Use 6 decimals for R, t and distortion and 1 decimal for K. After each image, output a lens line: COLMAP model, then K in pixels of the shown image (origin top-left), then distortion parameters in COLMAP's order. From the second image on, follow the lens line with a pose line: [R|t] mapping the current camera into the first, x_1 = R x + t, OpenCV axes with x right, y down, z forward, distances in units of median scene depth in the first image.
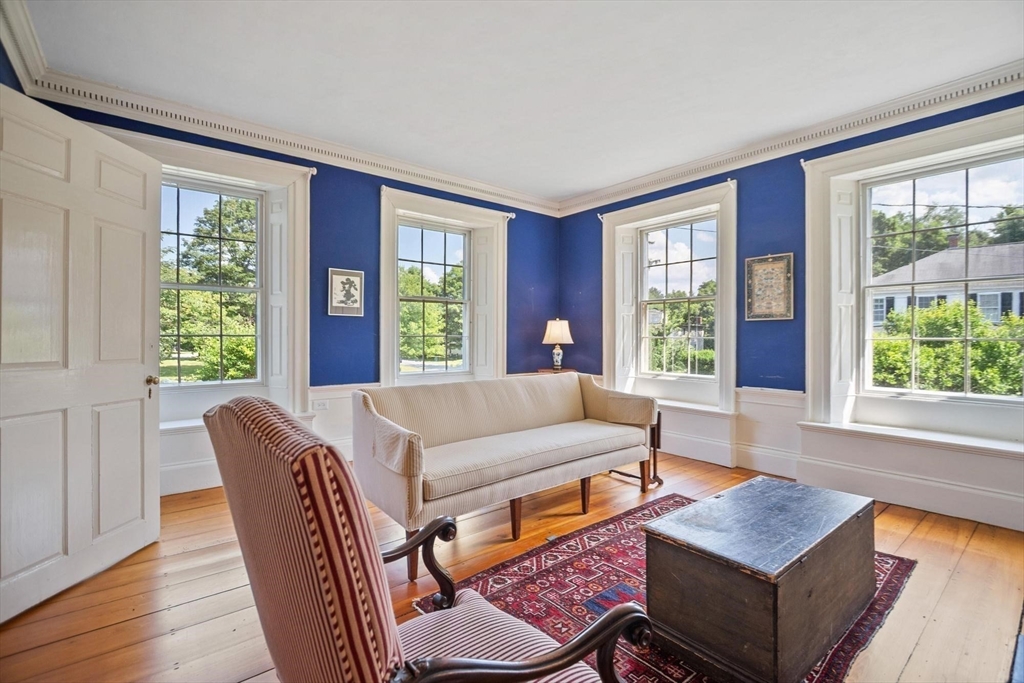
lens RADIAL K [[445.3, 0, 512.2], [0, 445.3, 348.5], [0, 0, 1]] dist [-0.024229, 0.000053]
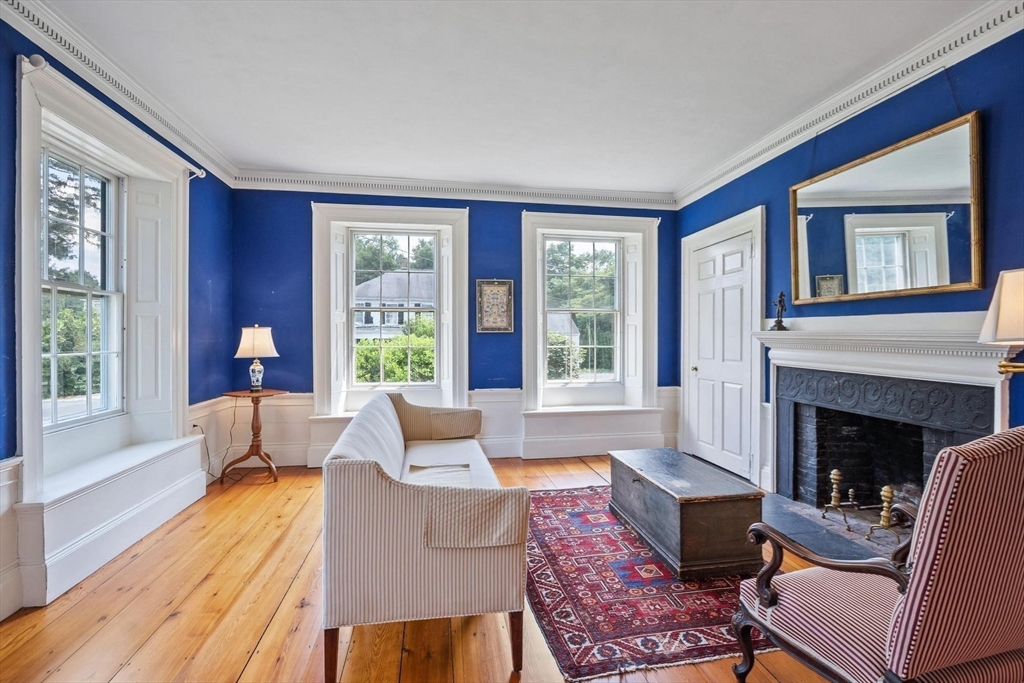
lens RADIAL K [[468.4, 0, 515.8], [0, 468.4, 339.2], [0, 0, 1]] dist [-0.000733, 0.000200]
pose [[0.502934, -0.005859, 0.864305, -0.462812], [0.025962, 0.999628, -0.008330, -0.030288], [-0.863935, 0.026628, 0.502899, 0.275203]]
